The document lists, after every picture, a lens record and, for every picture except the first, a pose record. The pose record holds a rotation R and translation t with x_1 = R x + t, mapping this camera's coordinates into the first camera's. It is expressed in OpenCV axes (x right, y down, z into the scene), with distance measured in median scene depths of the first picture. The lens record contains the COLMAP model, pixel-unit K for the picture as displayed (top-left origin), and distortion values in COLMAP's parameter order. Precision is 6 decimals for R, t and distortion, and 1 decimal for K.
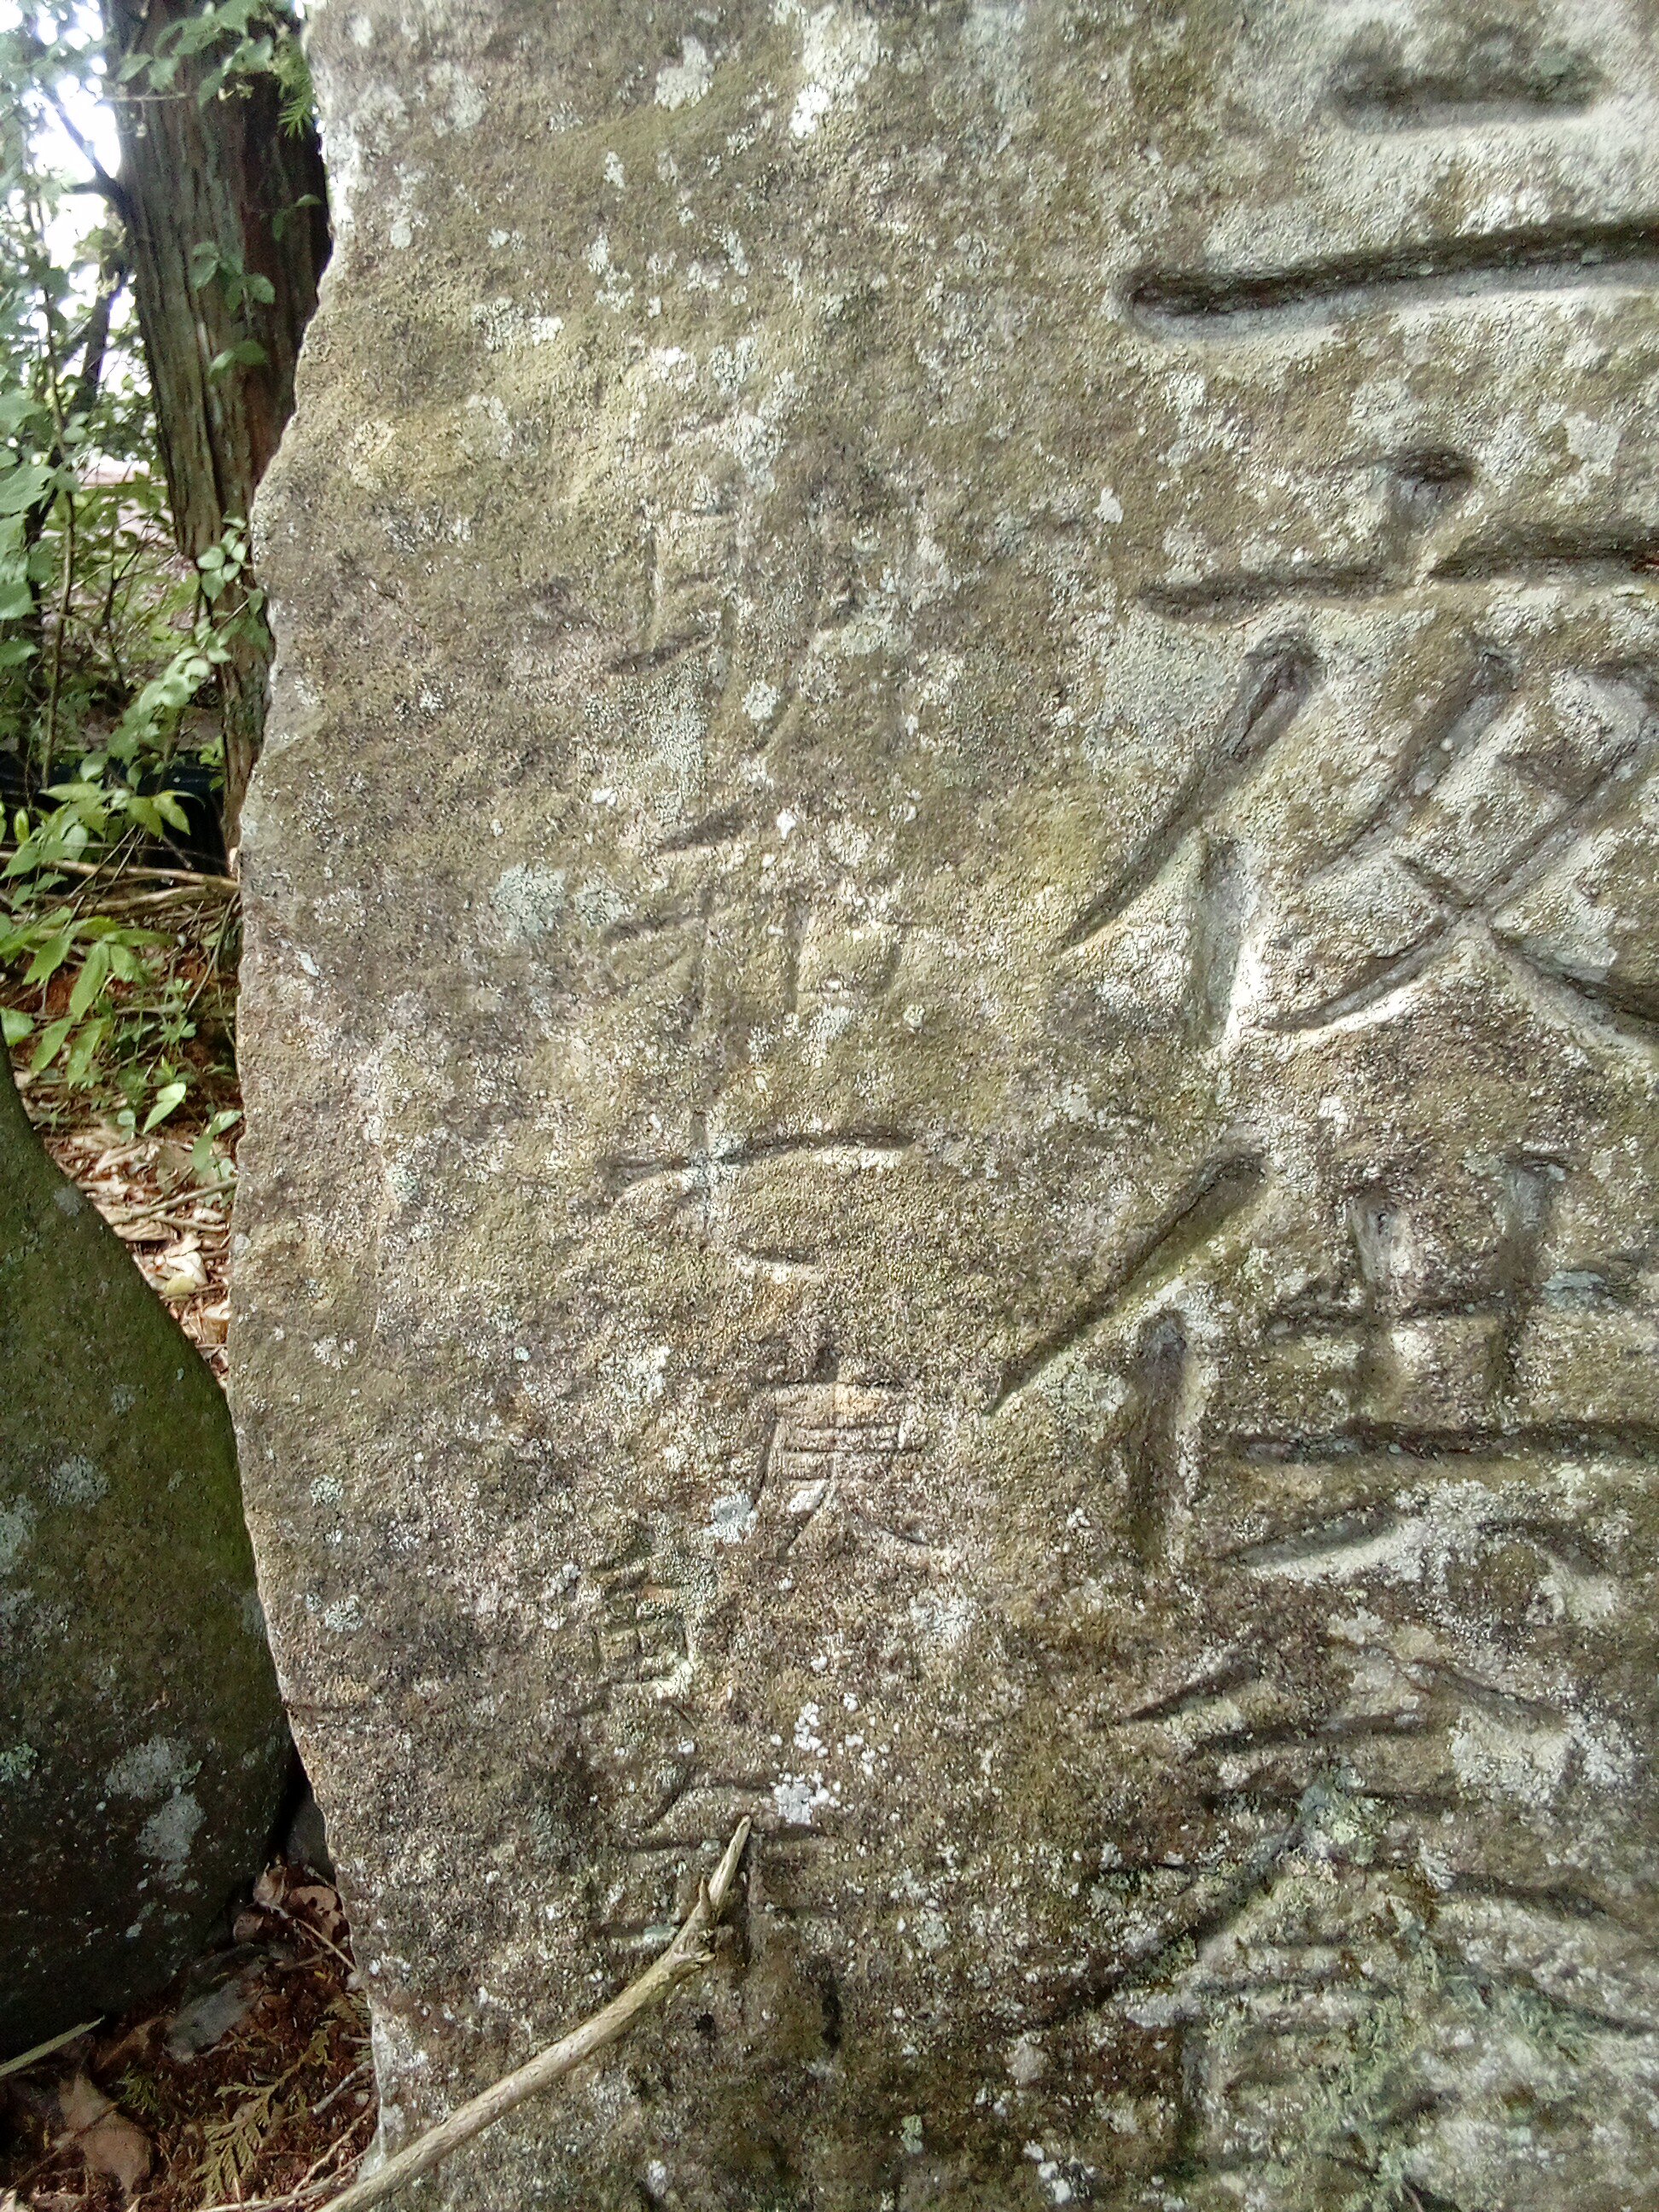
lens RADIAL K [[1778.5, 0, 830.8], [0, 1778.5, 1119.5], [0, 0, 1]] dist [0.078387, -0.132723]
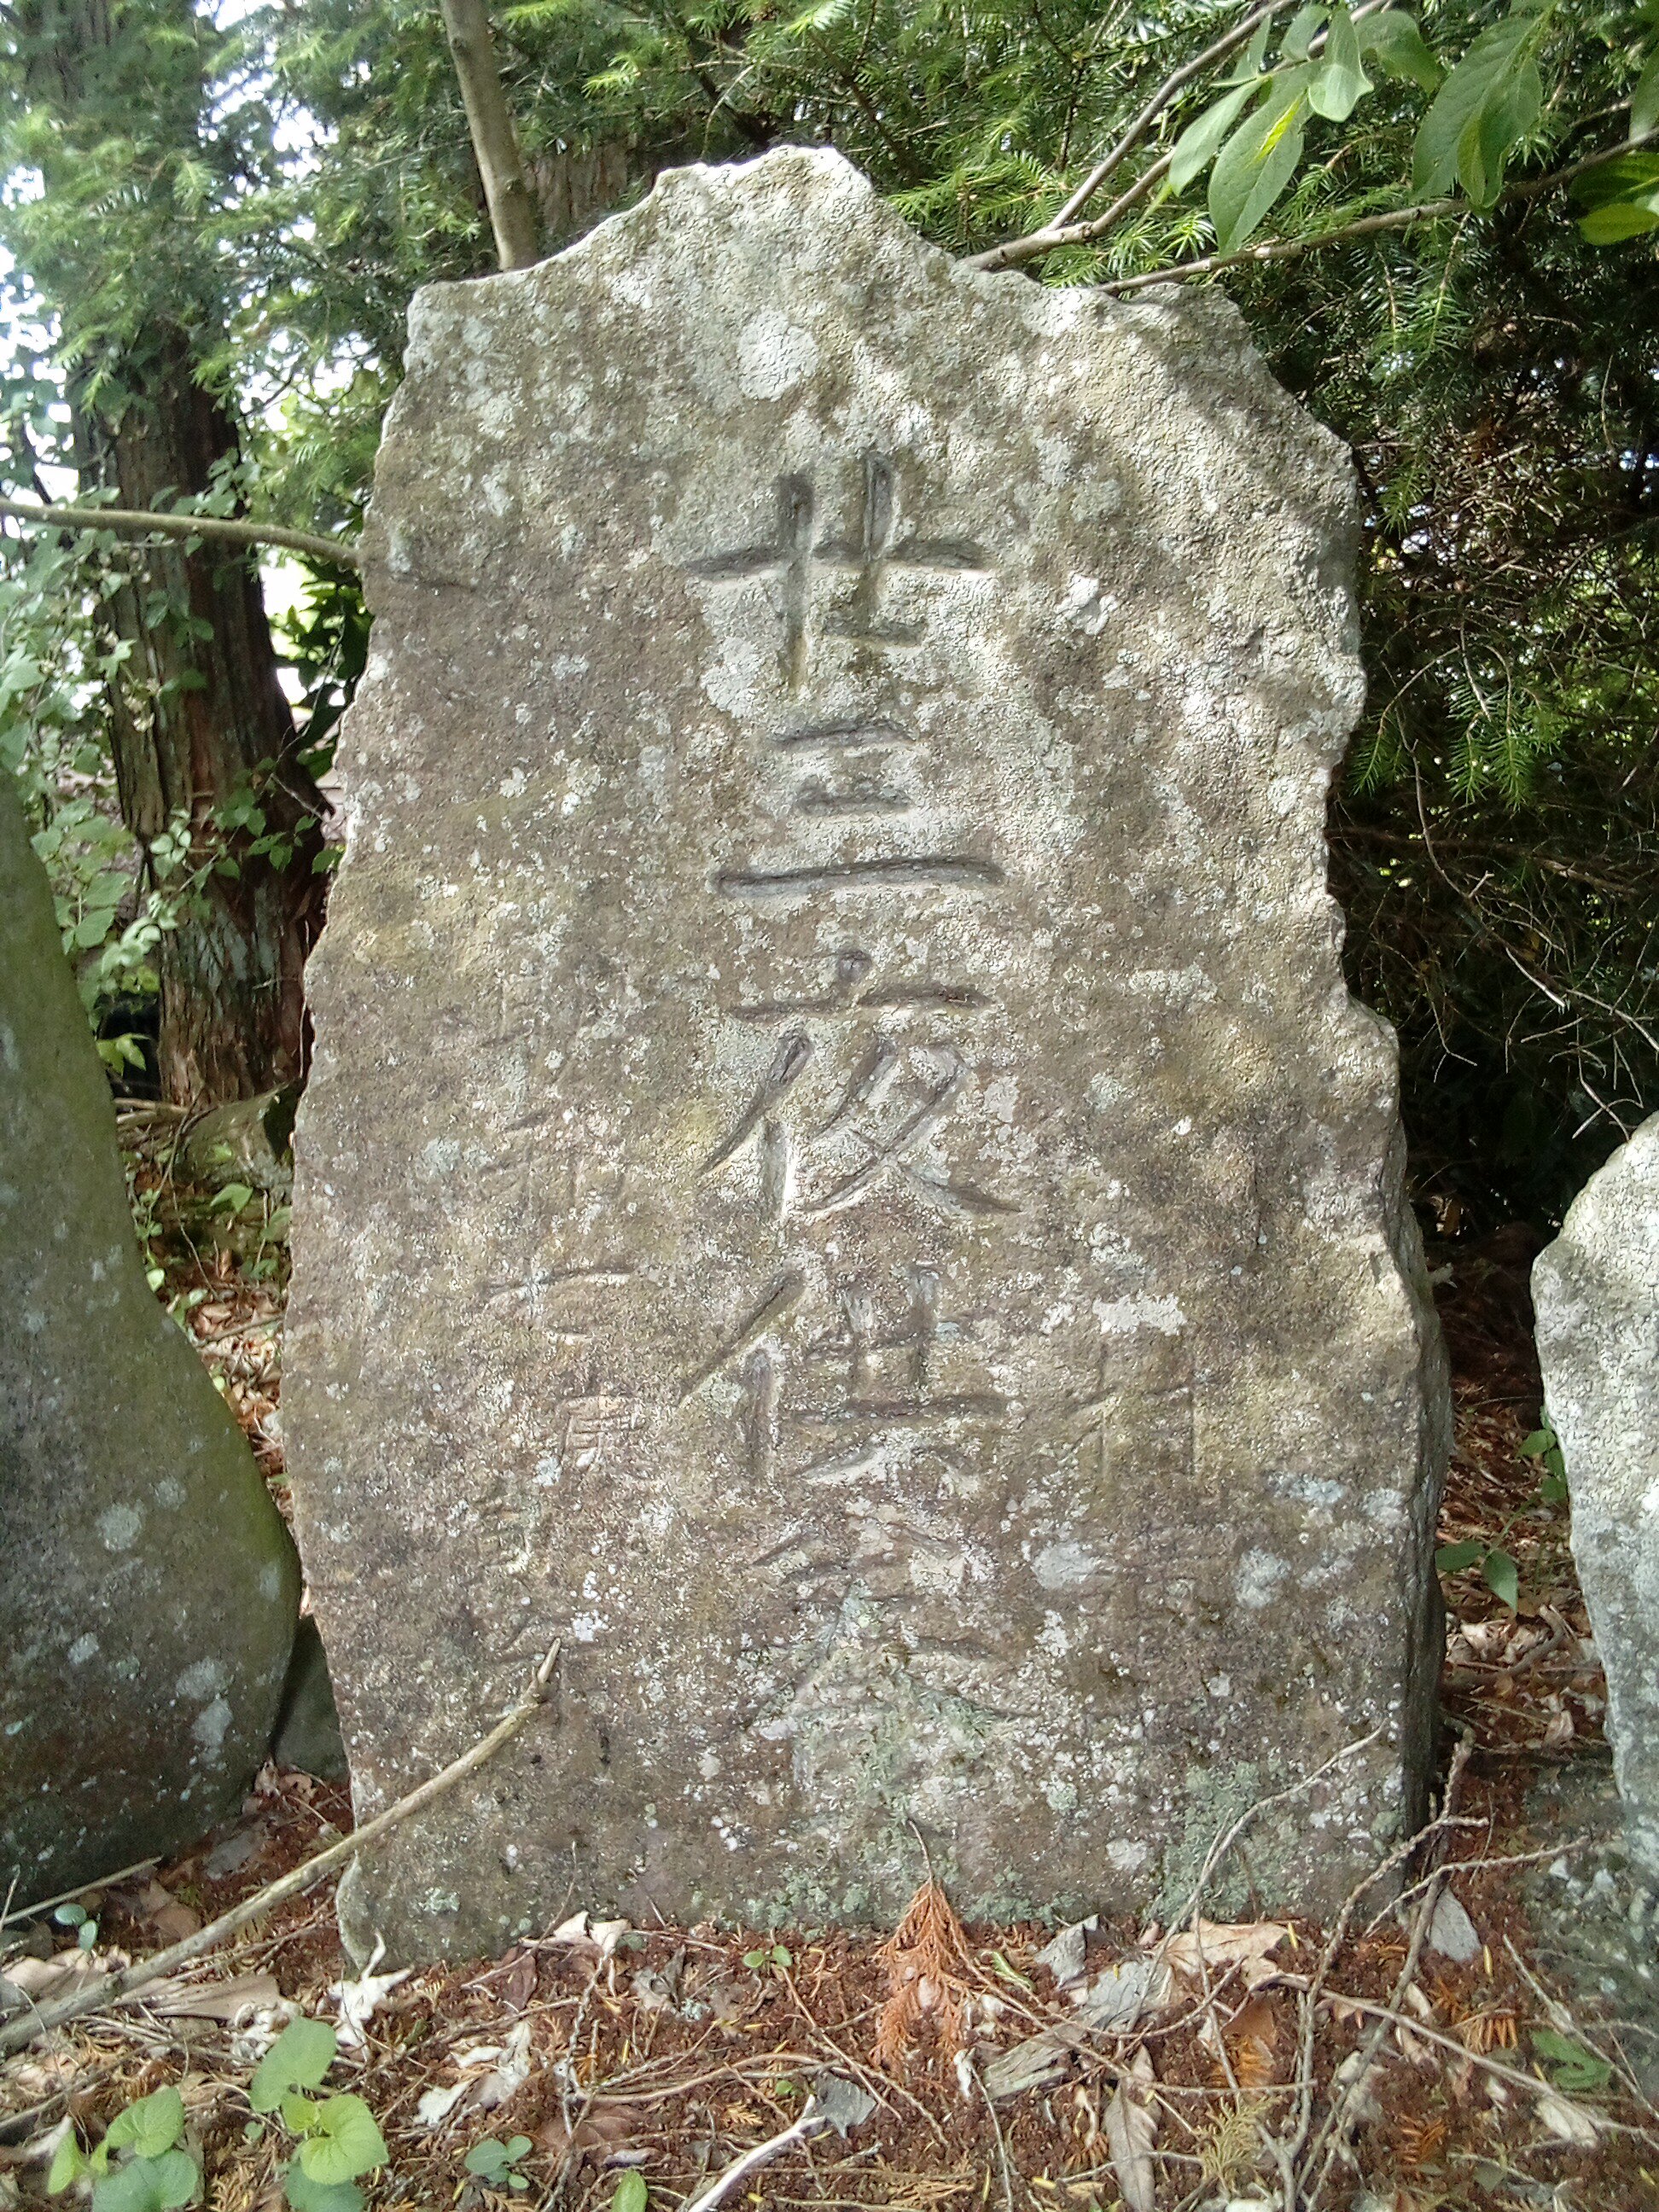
lens RADIAL K [[1780.0, 0, 829.5], [0, 1780.0, 1106.0], [0, 0, 1]] dist [0.091567, -0.182233]
pose [[0.997979, -0.020220, 0.060238, 0.149103], [0.026781, 0.993549, -0.110194, 0.056216], [-0.057621, 0.111585, 0.992083, -1.041307]]
